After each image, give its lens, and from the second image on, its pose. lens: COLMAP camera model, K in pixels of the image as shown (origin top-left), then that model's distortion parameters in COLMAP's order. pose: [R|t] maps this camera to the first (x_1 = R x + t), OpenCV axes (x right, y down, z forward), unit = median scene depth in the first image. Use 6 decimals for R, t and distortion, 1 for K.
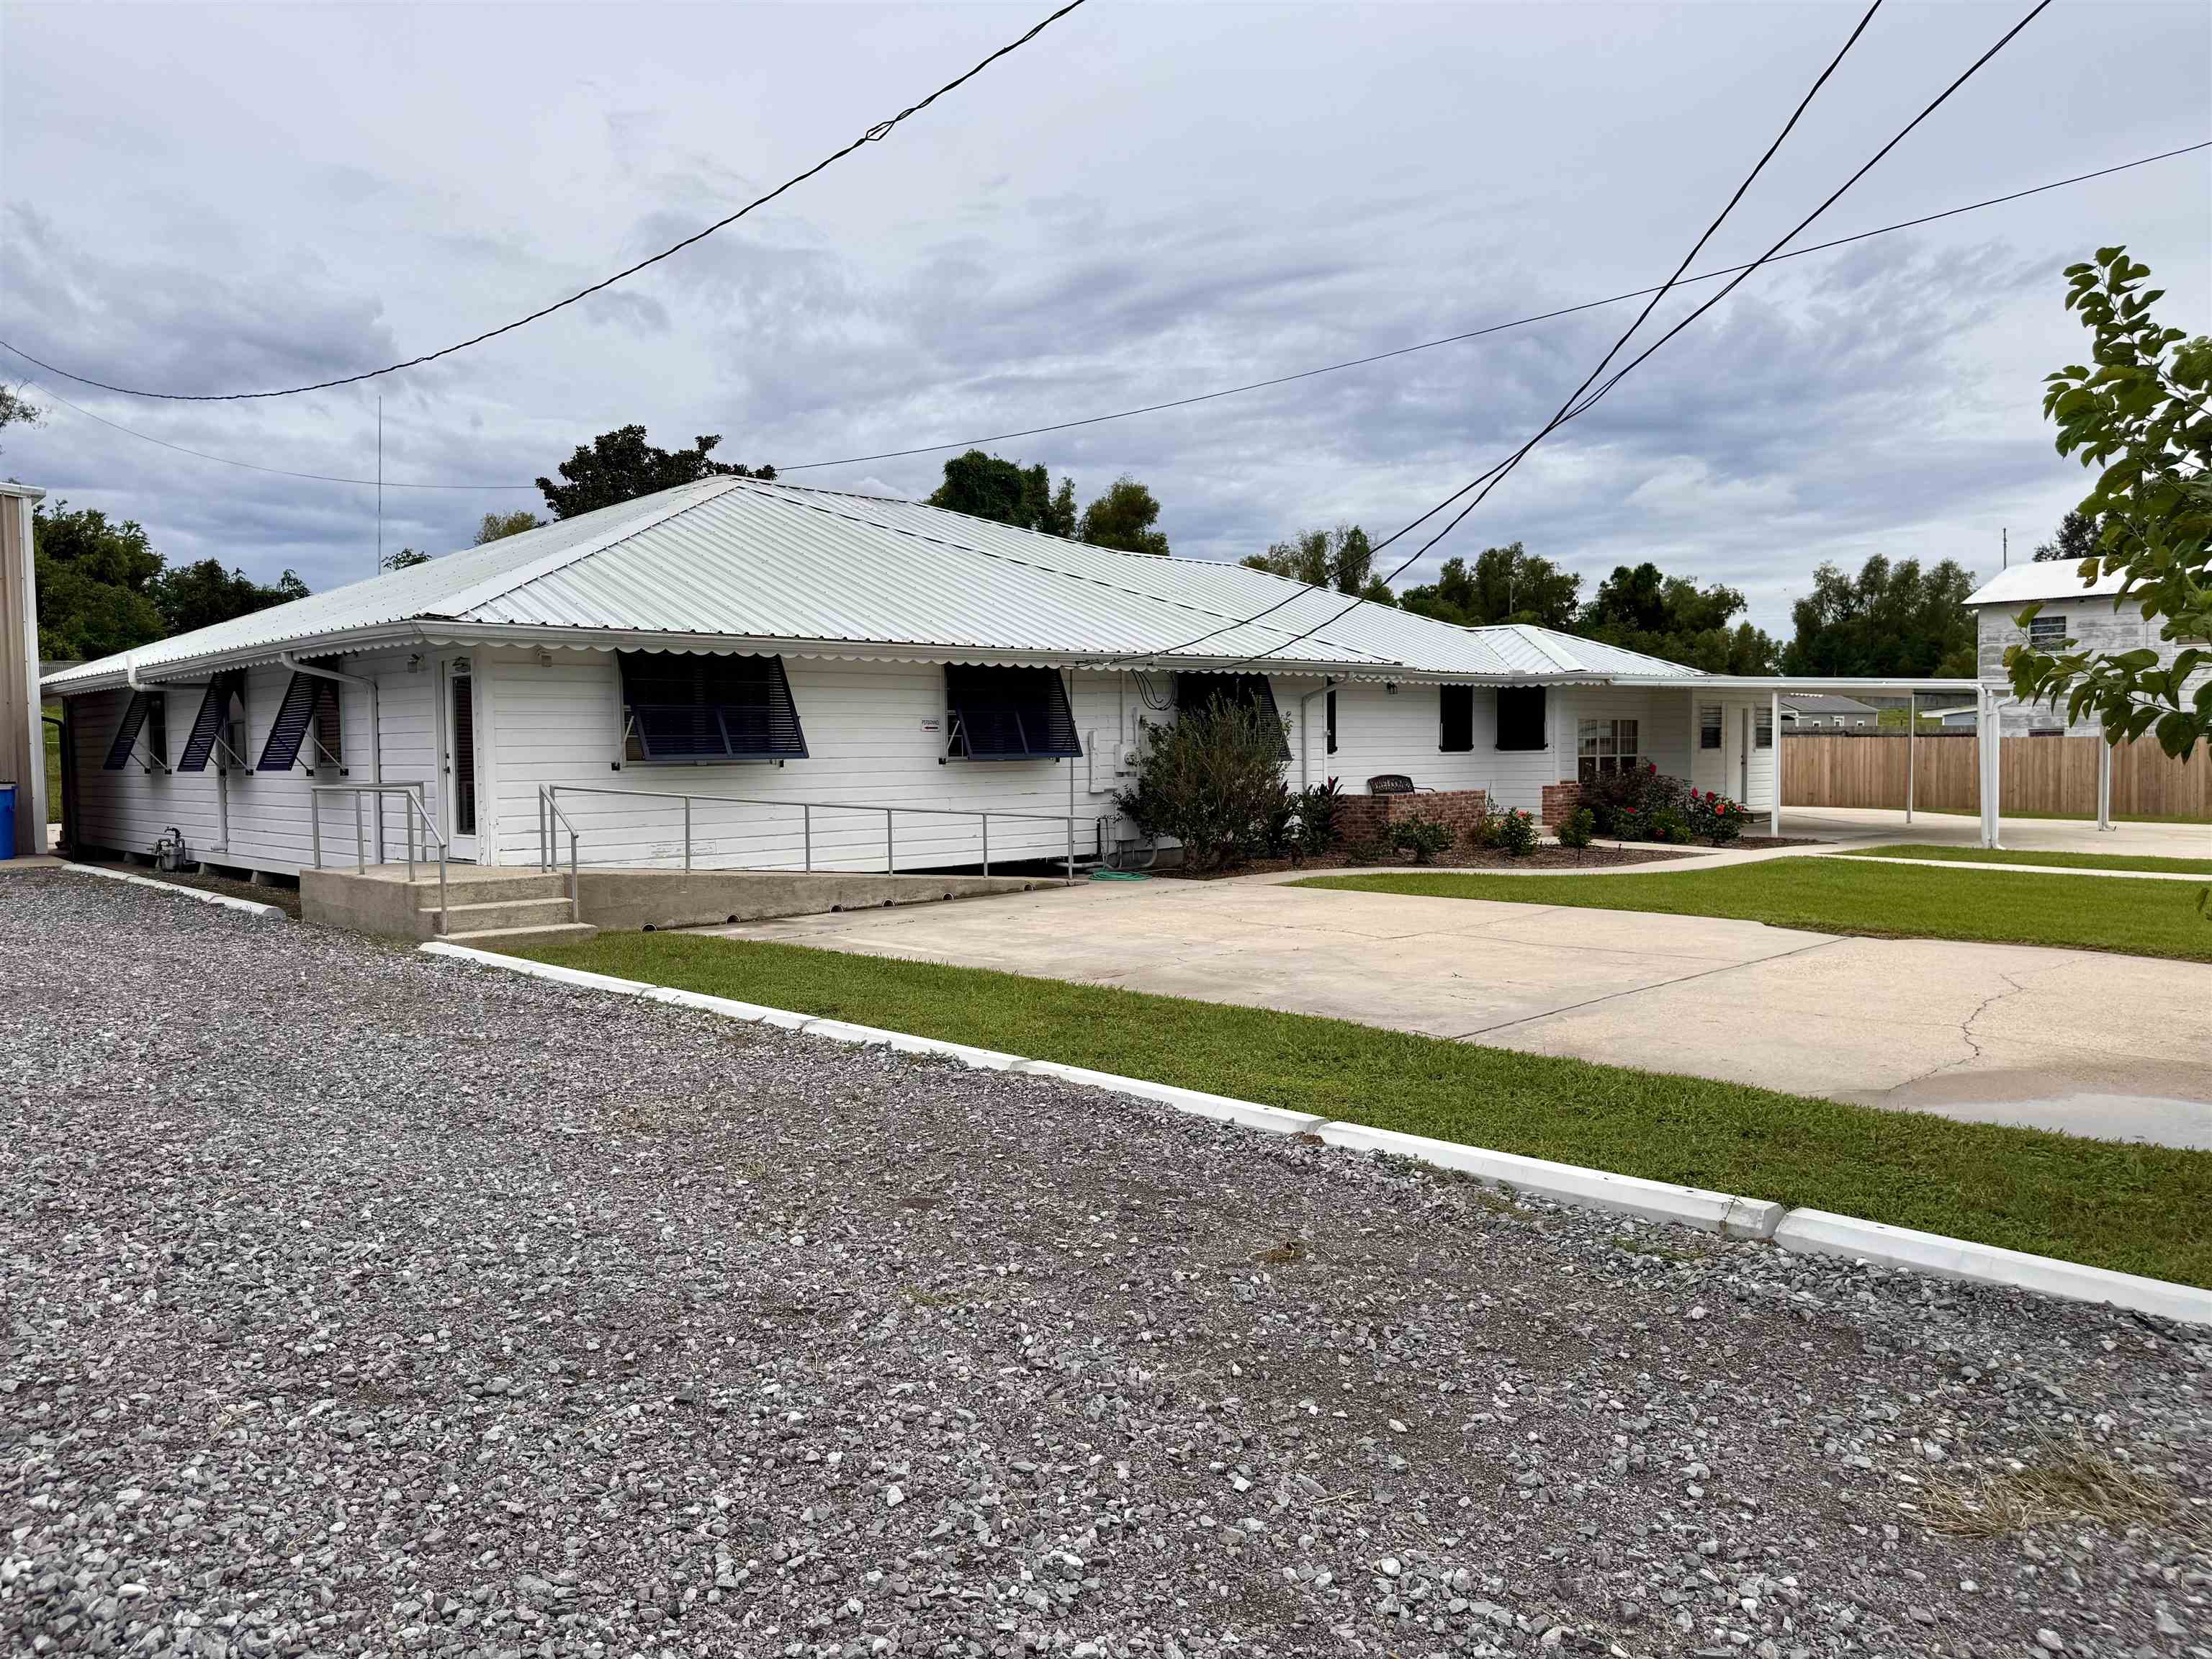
lens RADIAL K [[1558.5, 0, 1121.0], [0, 1558.5, 816.3], [0, 0, 1]] dist [0.005050, -0.004456]
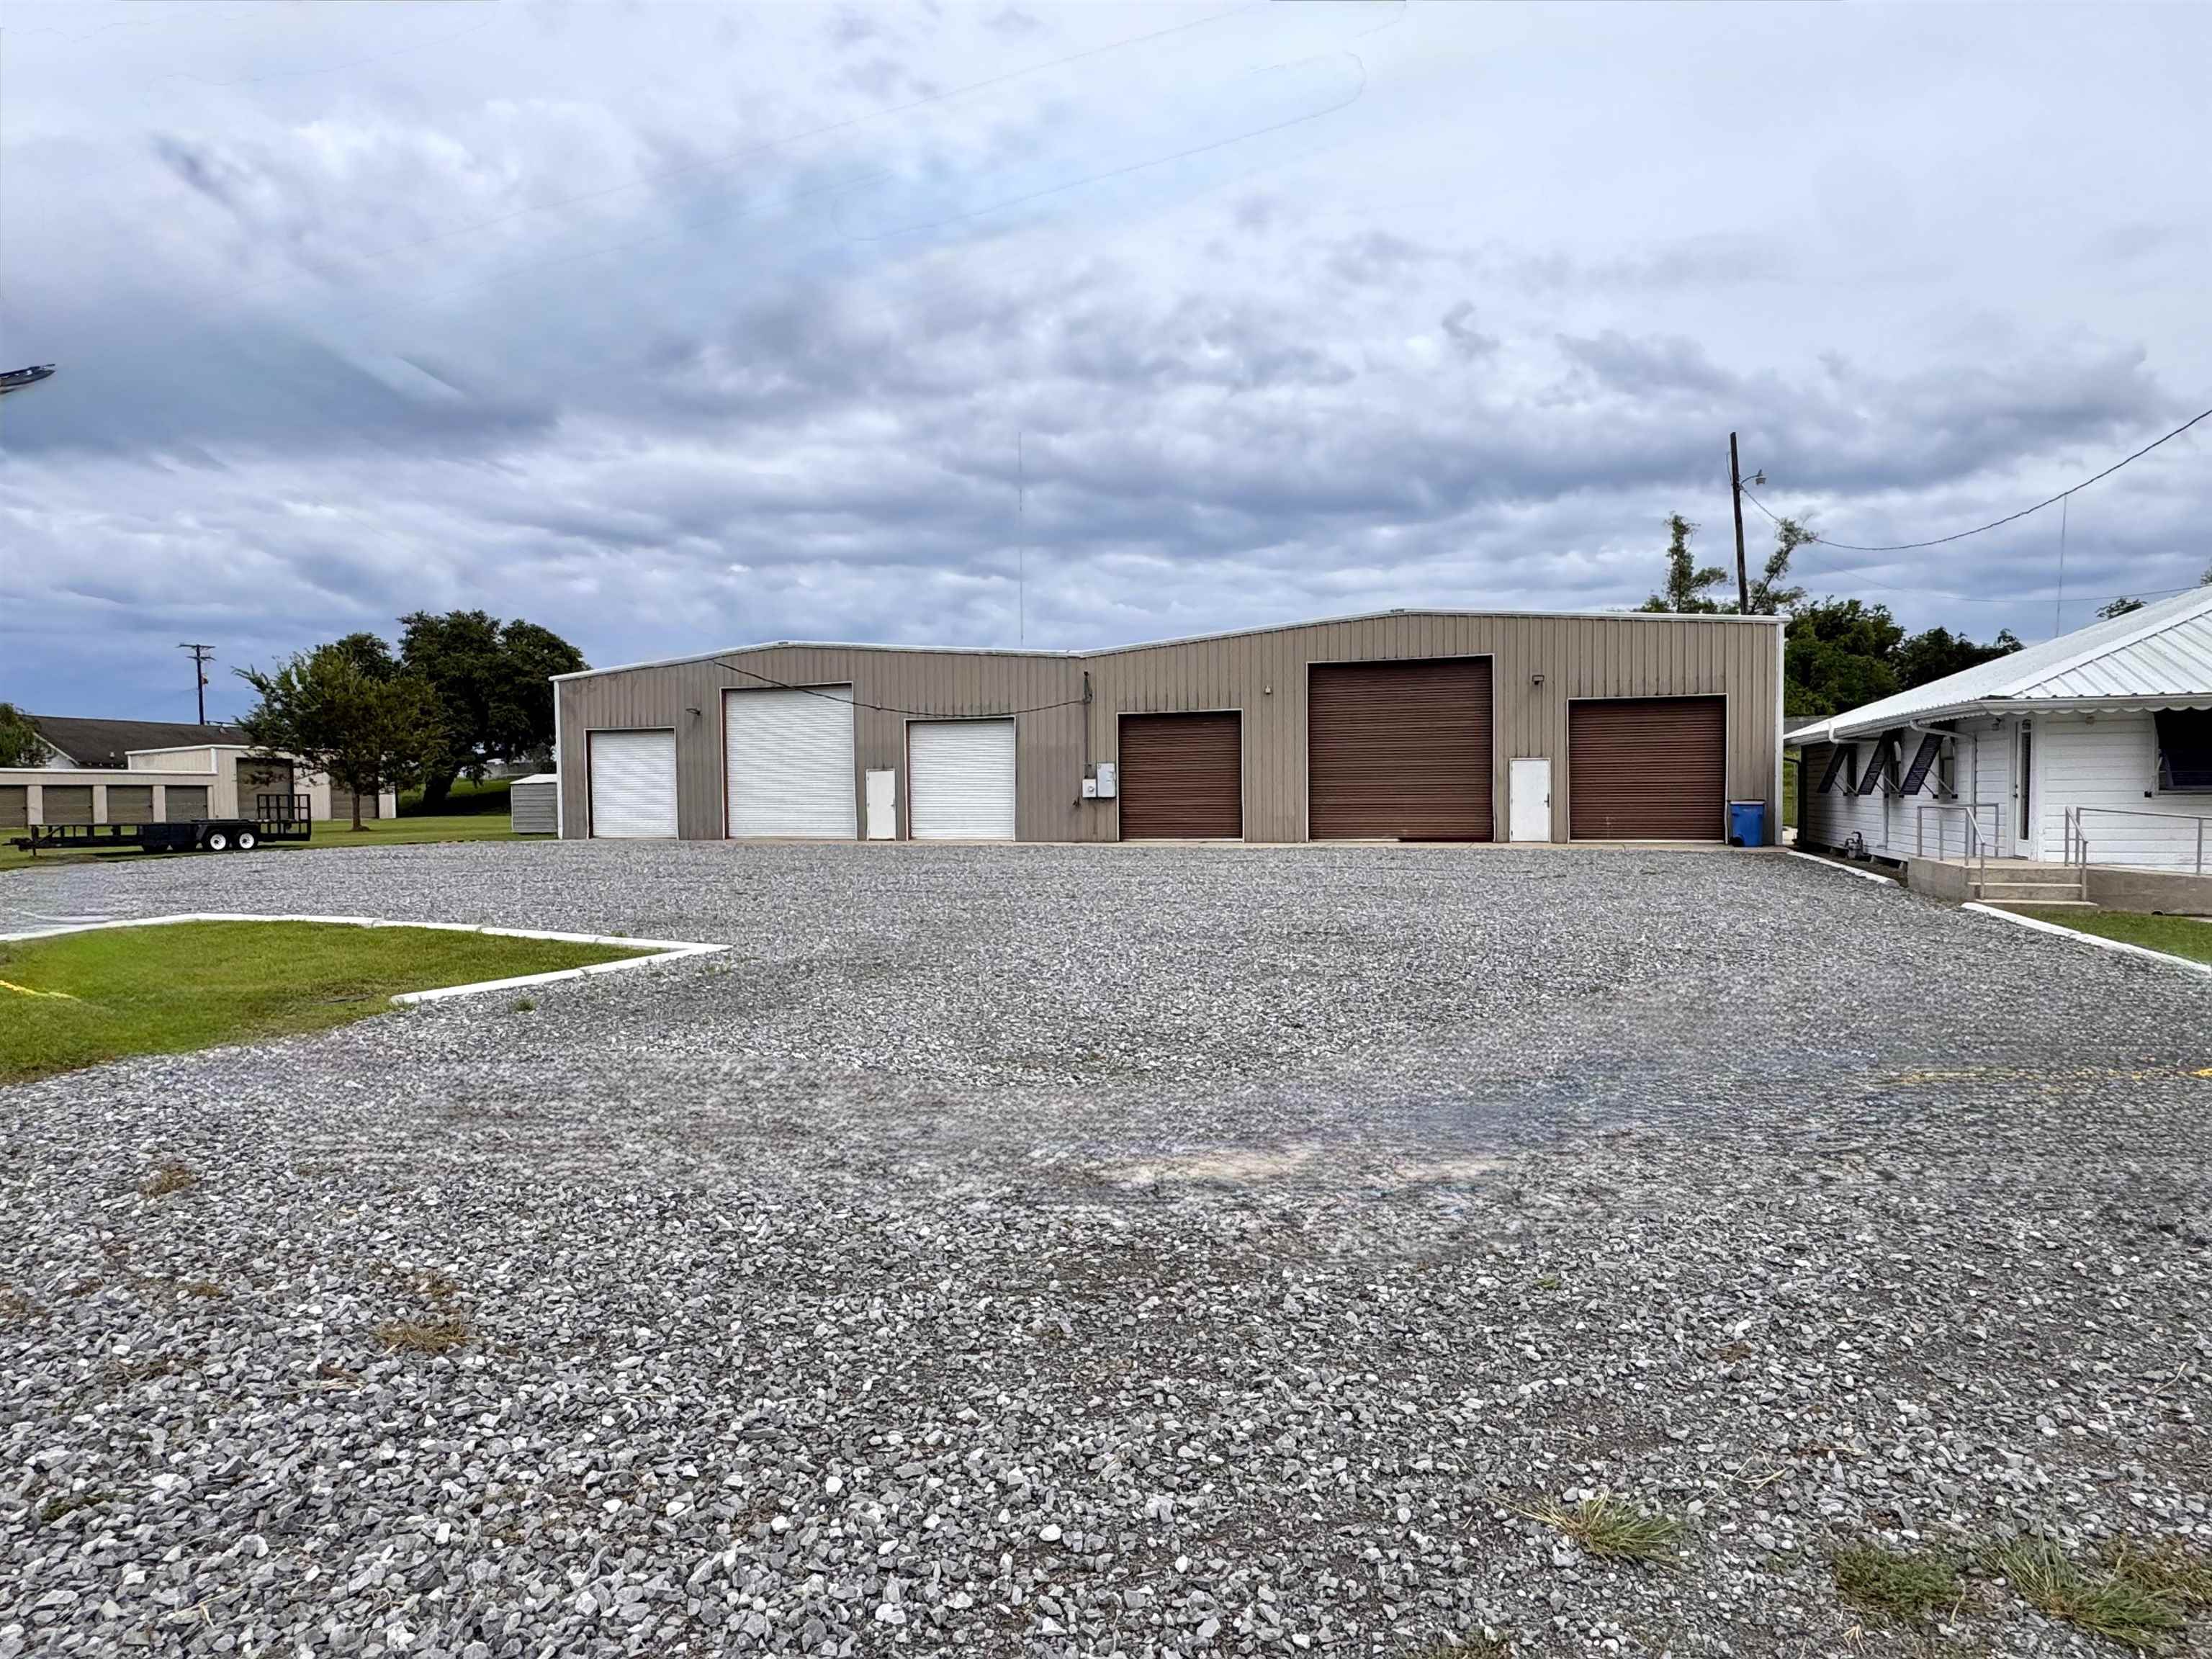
lens RADIAL K [[1289.4, 0, 1101.7], [0, 1289.4, 817.8], [0, 0, 1]] dist [-0.003584, -0.001648]
pose [[0.440802, 0.028912, -0.897139, 0.210502], [-0.038585, 0.999168, 0.013242, 0.006054], [0.896775, 0.028780, 0.441550, -0.234663]]
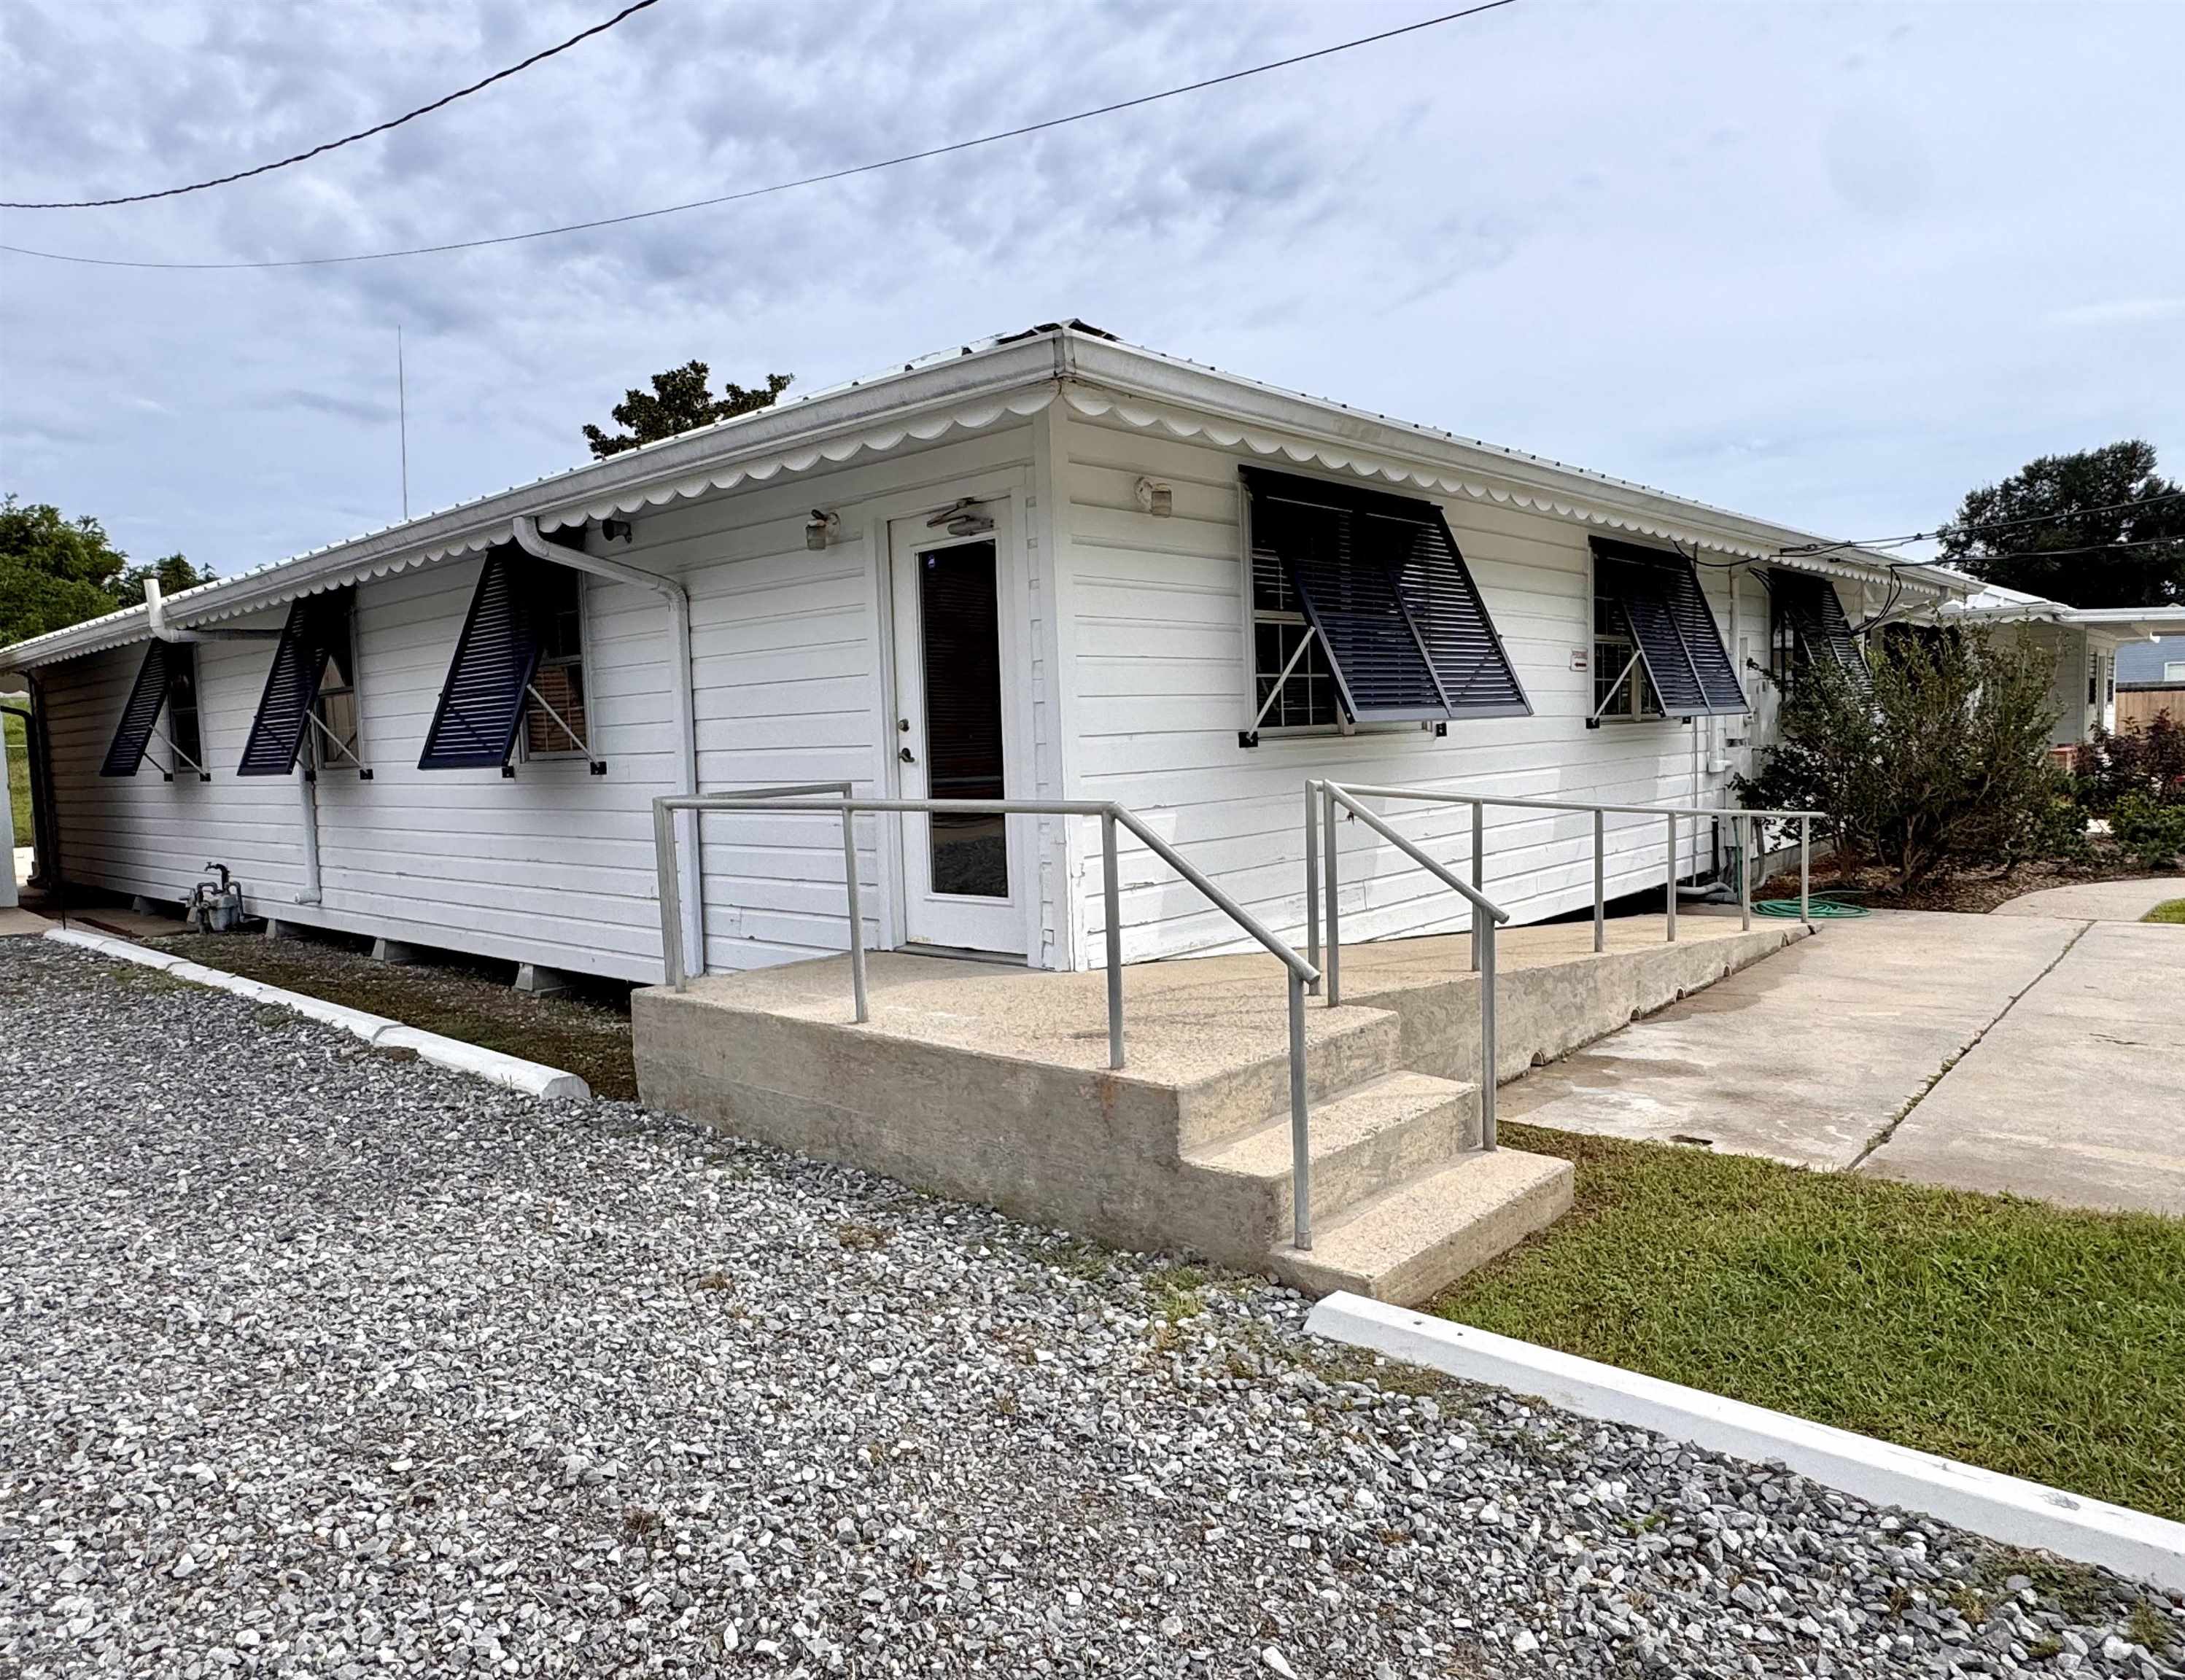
lens RADIAL K [[1408.1, 0, 1074.1], [0, 1408.1, 837.1], [0, 0, 1]] dist [0.007889, 0.001256]
pose [[0.998764, -0.027334, 0.041513, -0.298382], [0.026164, 0.999252, 0.028474, -0.012041], [-0.042260, -0.027352, 0.998732, 0.430971]]
